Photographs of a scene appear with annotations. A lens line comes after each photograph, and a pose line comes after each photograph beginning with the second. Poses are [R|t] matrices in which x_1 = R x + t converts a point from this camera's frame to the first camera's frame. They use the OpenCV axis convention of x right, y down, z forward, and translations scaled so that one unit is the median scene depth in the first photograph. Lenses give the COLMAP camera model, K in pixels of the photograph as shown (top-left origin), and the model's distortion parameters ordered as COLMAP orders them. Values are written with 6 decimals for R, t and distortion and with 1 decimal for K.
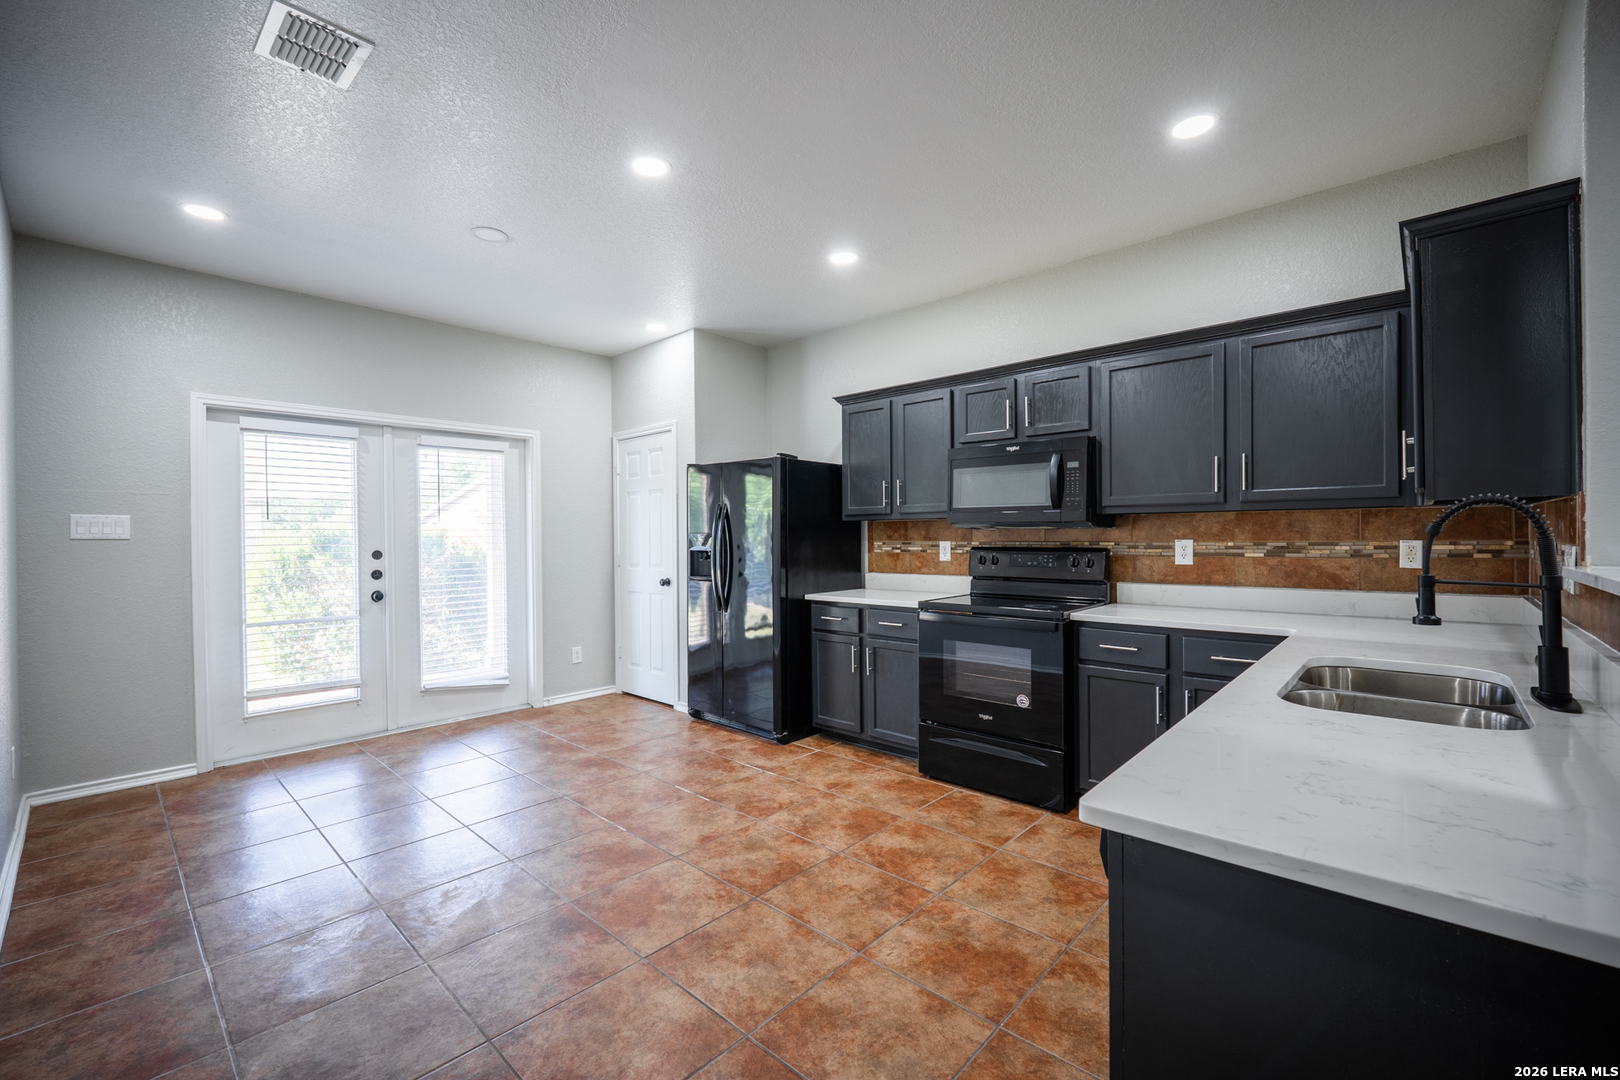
lens RADIAL K [[675.9, 0, 793.0], [0, 675.9, 542.7], [0, 0, 1]] dist [0.001136, -0.004827]
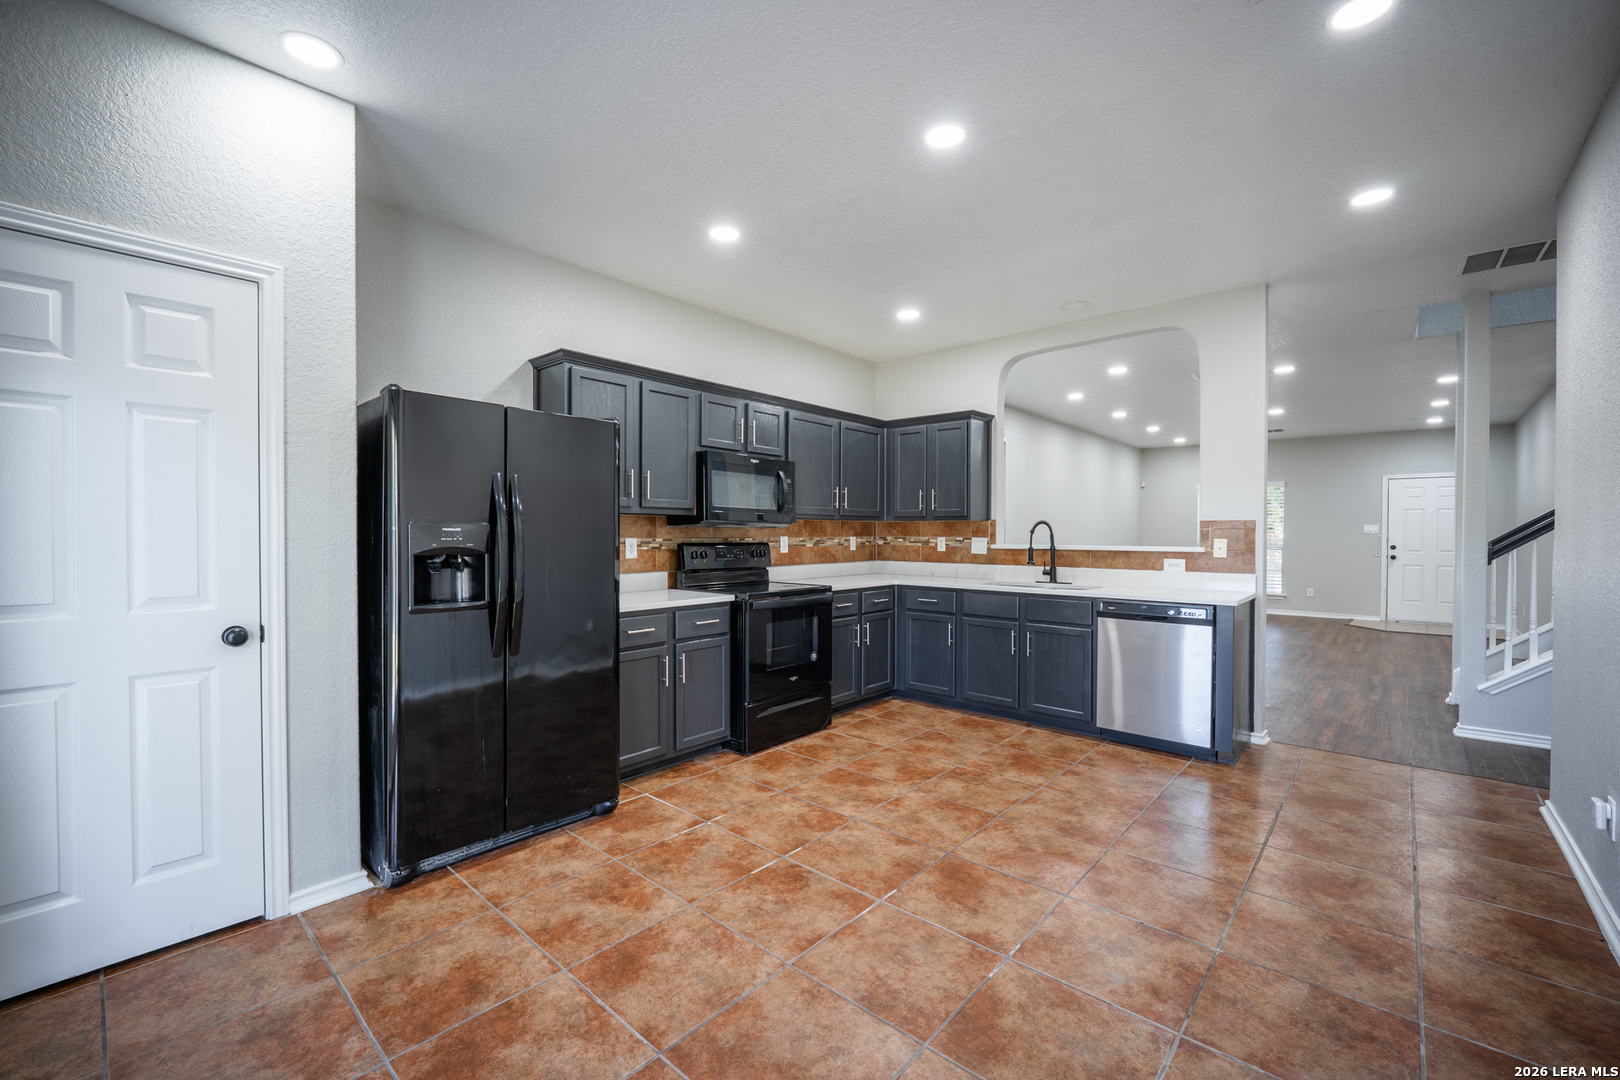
lens RADIAL K [[675.9, 0, 793.0], [0, 675.9, 542.7], [0, 0, 1]] dist [0.001136, -0.004827]
pose [[-0.027907, -0.006792, 0.999587, -0.964579], [0.007530, 0.999947, 0.007005, -0.000602], [-0.999582, 0.007723, -0.027854, 1.042560]]
